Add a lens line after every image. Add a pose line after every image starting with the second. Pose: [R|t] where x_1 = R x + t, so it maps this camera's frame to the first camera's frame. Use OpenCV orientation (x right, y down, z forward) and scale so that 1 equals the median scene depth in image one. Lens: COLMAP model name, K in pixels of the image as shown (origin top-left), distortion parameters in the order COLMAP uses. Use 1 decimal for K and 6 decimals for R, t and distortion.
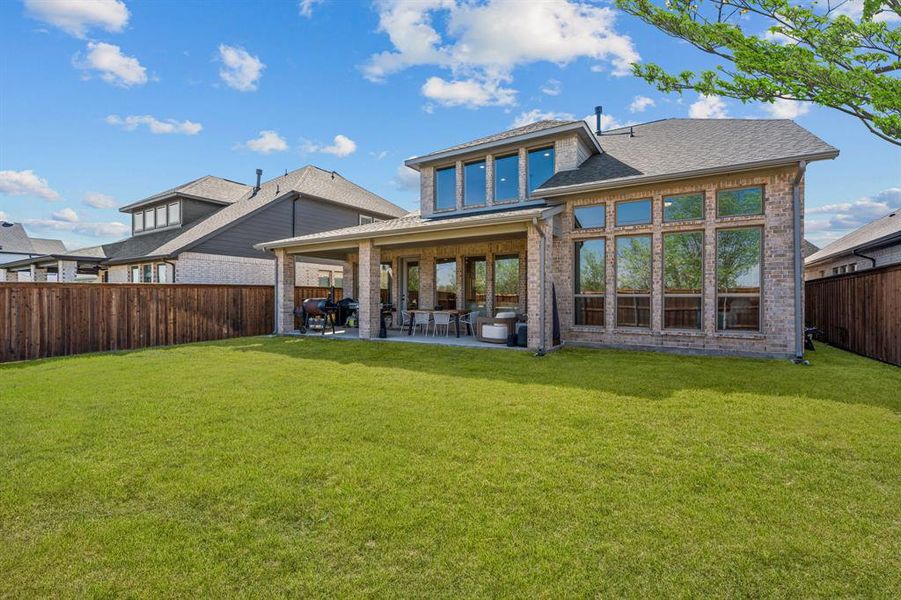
lens RADIAL K [[412.5, 0, 449.7], [0, 412.5, 297.0], [0, 0, 1]] dist [-0.002765, -0.000151]
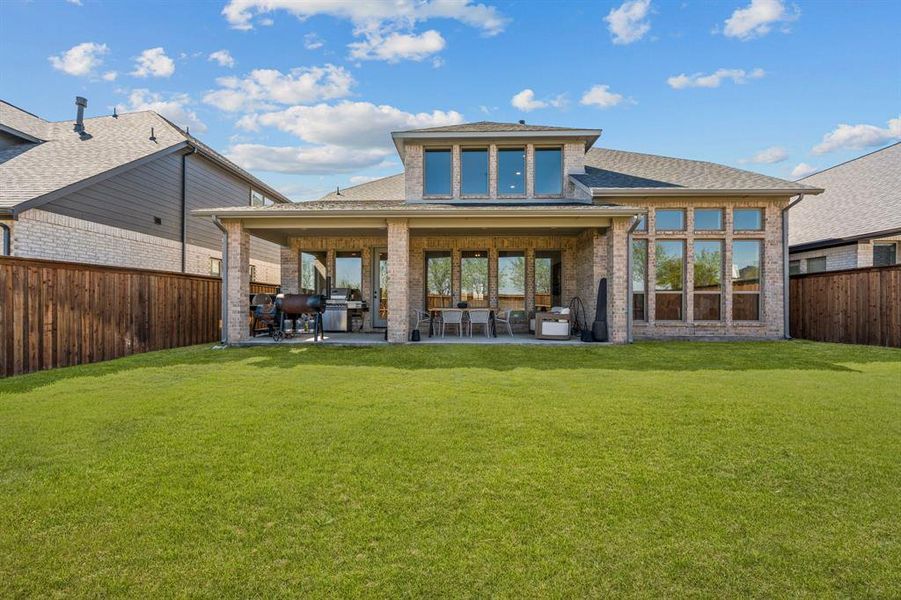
lens RADIAL K [[412.5, 0, 449.7], [0, 412.5, 297.0], [0, 0, 1]] dist [-0.002765, -0.000151]
pose [[0.863519, 0.013596, 0.504133, -0.498676], [-0.005248, 0.999825, -0.017974, 0.025307], [-0.504288, 0.012875, 0.863439, 0.249884]]
